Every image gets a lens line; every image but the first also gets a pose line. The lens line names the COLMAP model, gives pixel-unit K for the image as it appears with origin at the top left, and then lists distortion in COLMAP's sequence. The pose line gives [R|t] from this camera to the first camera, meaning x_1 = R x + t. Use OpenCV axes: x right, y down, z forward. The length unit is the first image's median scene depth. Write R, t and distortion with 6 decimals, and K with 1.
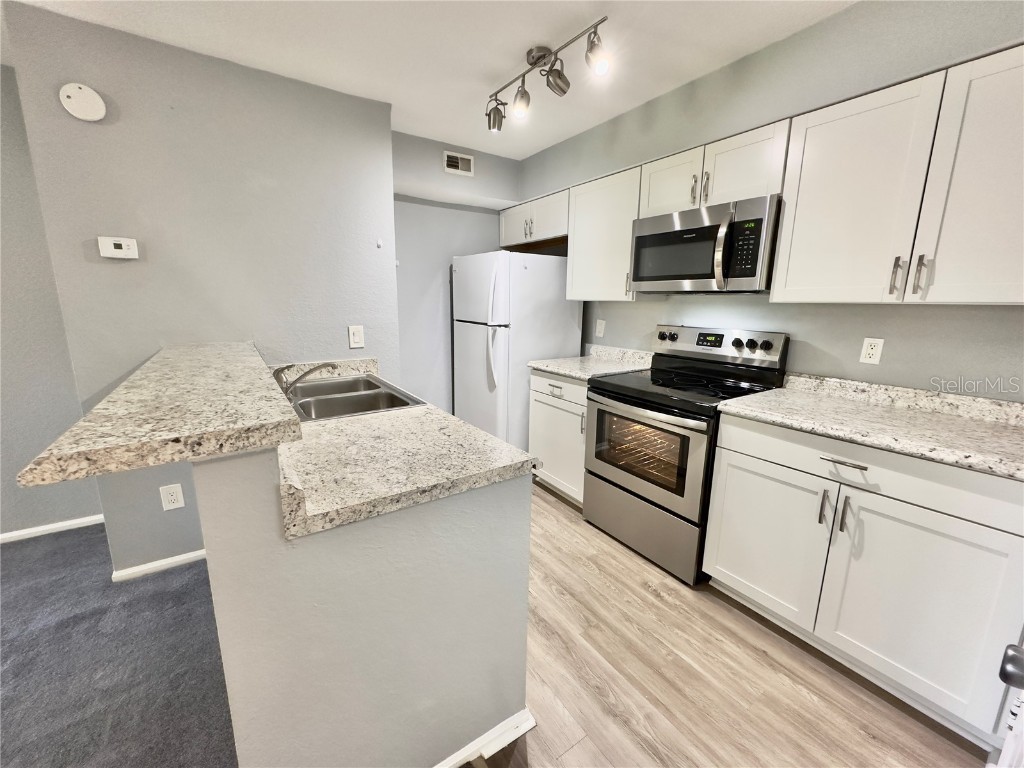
lens RADIAL K [[409.6, 0, 511.3], [0, 409.6, 384.5], [0, 0, 1]] dist [-0.004150, 0.000698]
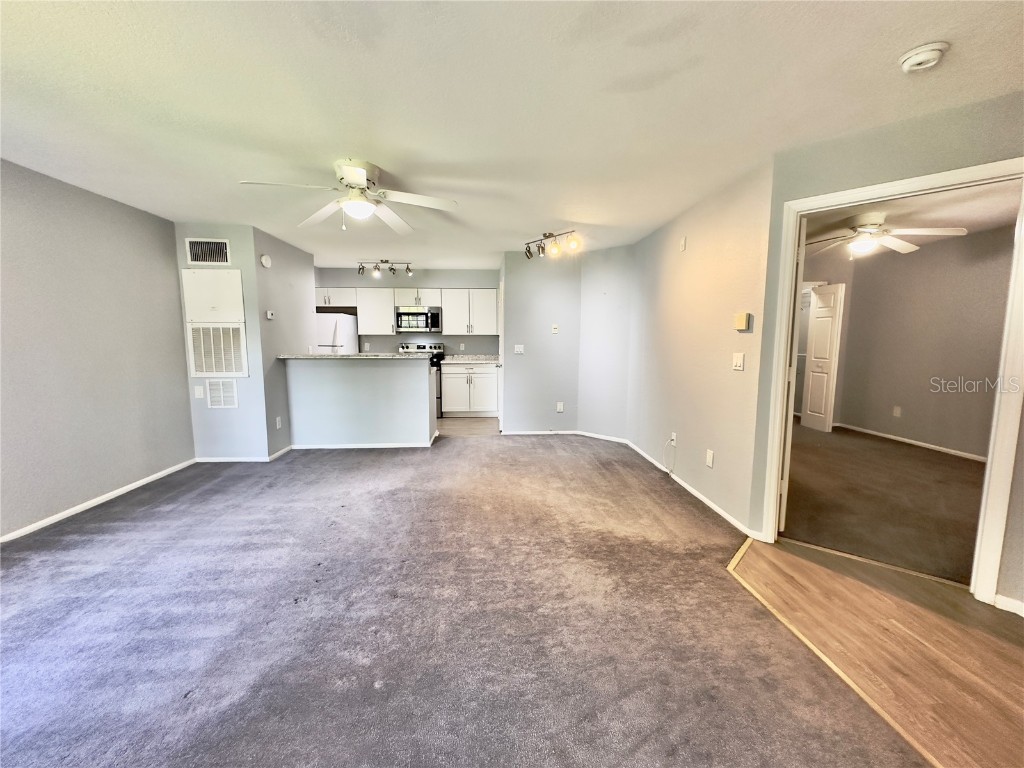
lens RADIAL K [[409.6, 0, 511.3], [0, 409.6, 384.5], [0, 0, 1]] dist [-0.004150, 0.000698]
pose [[0.506988, -0.110385, 0.854856, -2.137920], [0.176282, 0.984082, 0.022524, 0.252337], [-0.843735, 0.139277, 0.518376, -1.303320]]
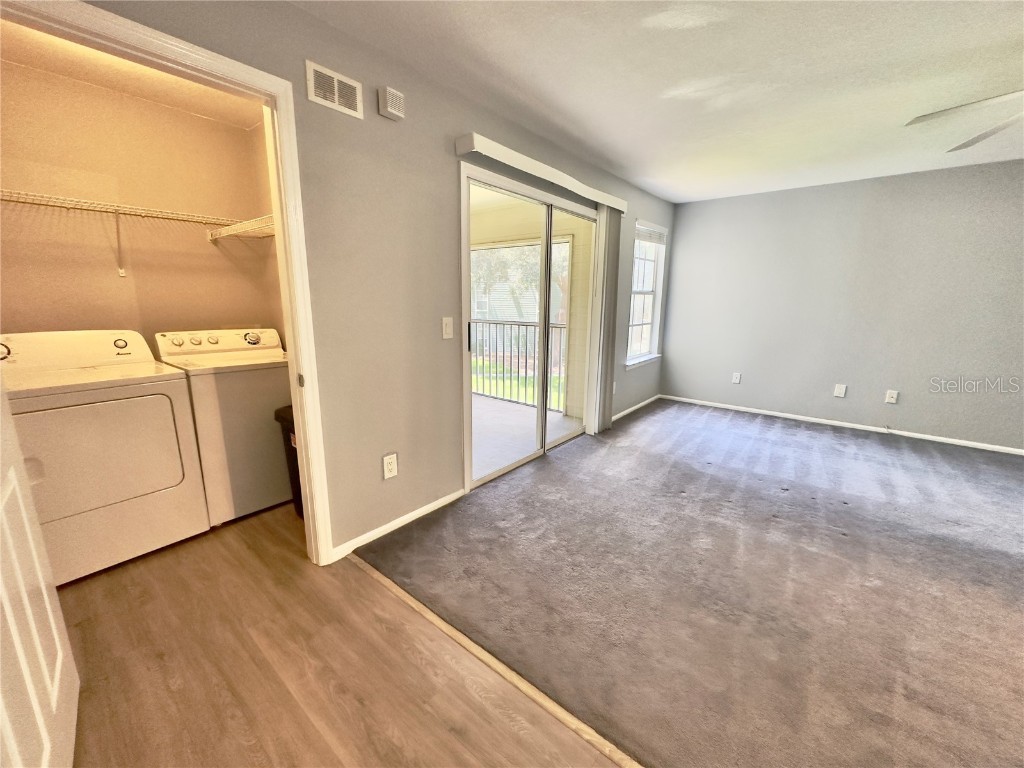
lens RADIAL K [[409.6, 0, 511.3], [0, 409.6, 384.5], [0, 0, 1]] dist [-0.004150, 0.000698]
pose [[0.285823, 0.187316, -0.939797, -0.581733], [-0.193479, 0.971793, 0.134850, 0.347774], [0.938547, 0.143288, 0.314003, -1.656763]]
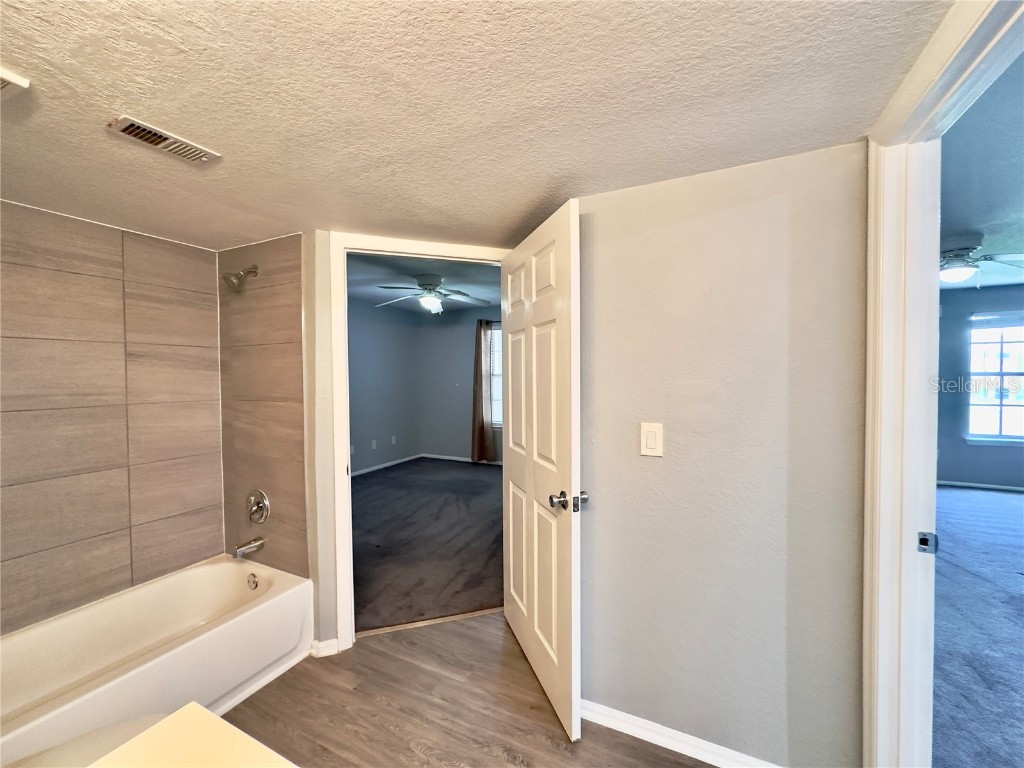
lens RADIAL K [[409.6, 0, 511.3], [0, 409.6, 384.5], [0, 0, 1]] dist [-0.004150, 0.000698]
pose [[-0.872516, 0.004382, -0.488567, 1.099909], [-0.103055, 0.975813, 0.192794, -0.095448], [0.477594, 0.218565, -0.850960, 0.369943]]
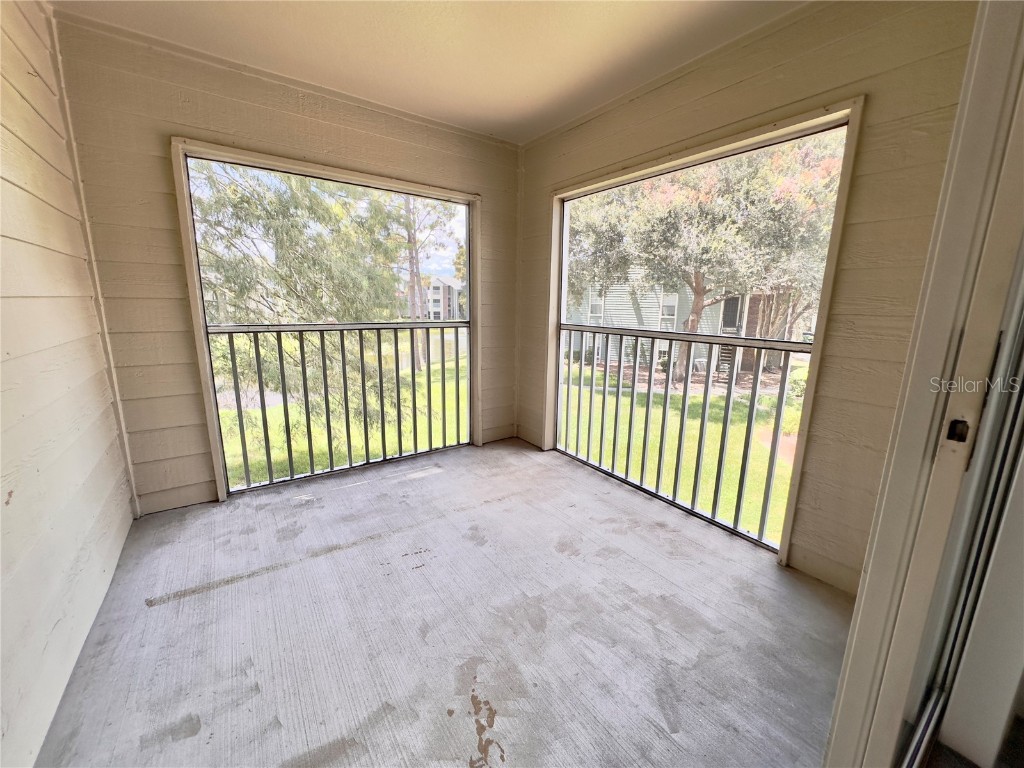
lens RADIAL K [[409.0, 0, 511.0], [0, 409.0, 383.3], [0, 0, 1]] dist [-0.003409, 0.000219]
pose [[0.017970, 0.182656, -0.983013, -1.884758], [-0.212019, 0.961508, 0.174785, 0.333284], [0.977100, 0.205276, 0.056005, -1.358133]]
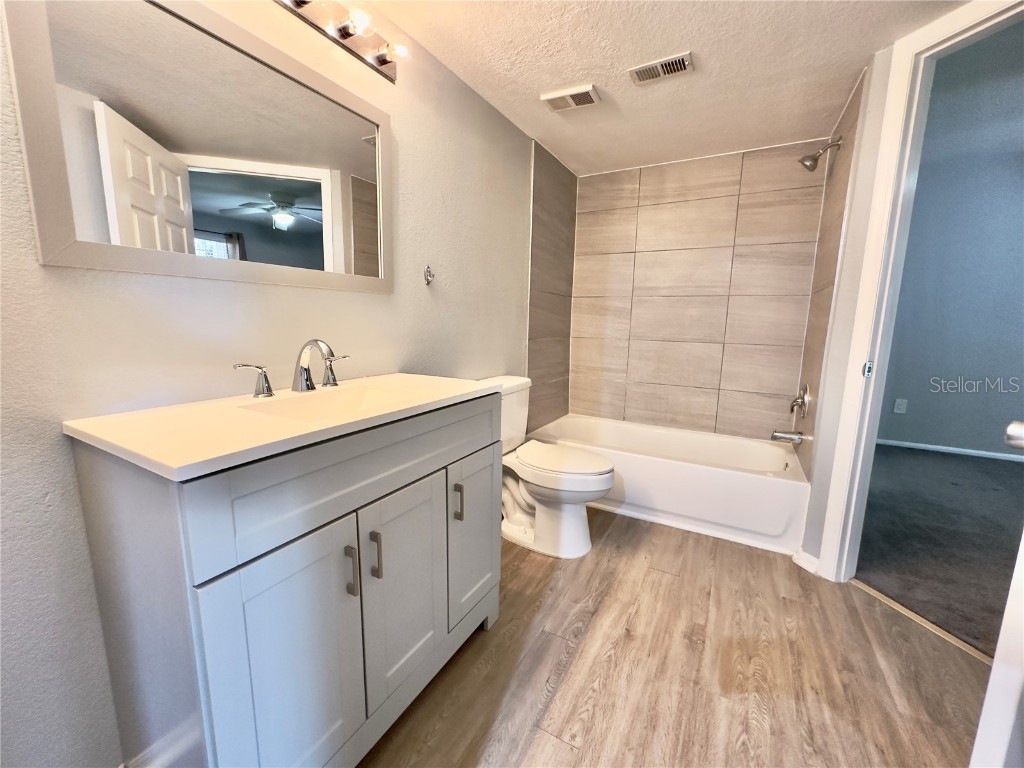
lens RADIAL K [[409.0, 0, 511.0], [0, 409.0, 383.3], [0, 0, 1]] dist [-0.003409, 0.000219]
pose [[-0.447768, -0.161482, 0.879447, 0.544973], [0.151881, 0.955528, 0.252782, 0.079071], [-0.881156, 0.246759, -0.403329, 0.281949]]
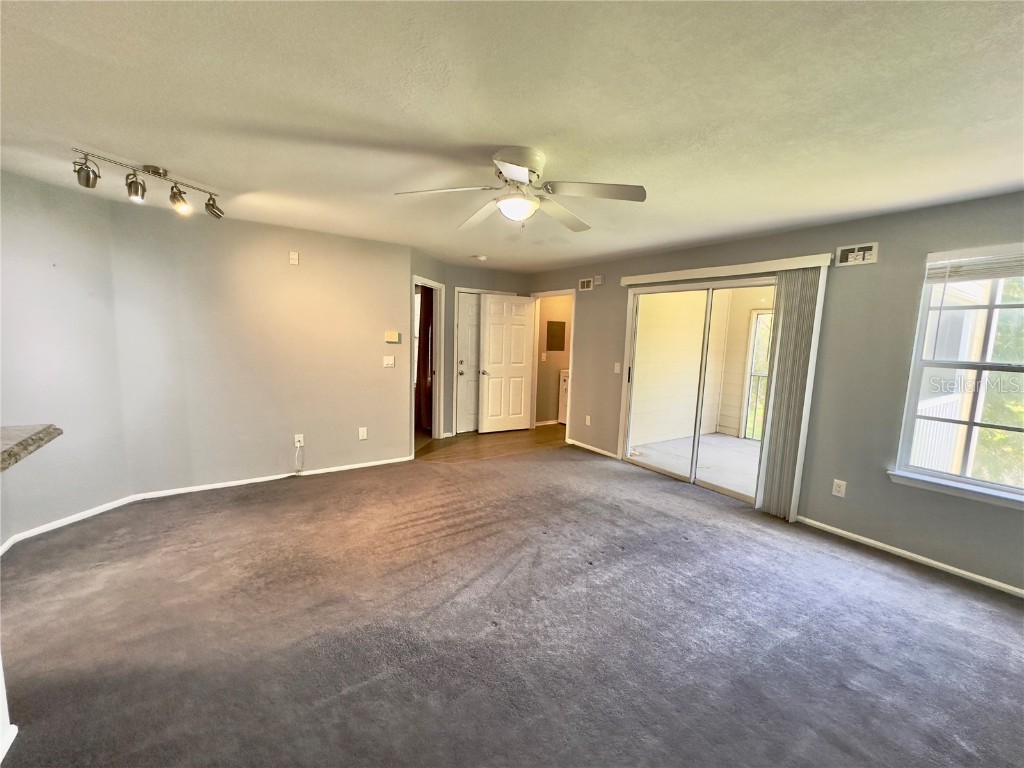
lens RADIAL K [[409.6, 0, 511.3], [0, 409.6, 384.5], [0, 0, 1]] dist [-0.004150, 0.000698]
pose [[-0.998944, -0.045120, -0.008632, -1.160079], [-0.045561, 0.949083, 0.311715, -0.276230], [-0.005872, 0.311779, -0.950136, 0.963593]]
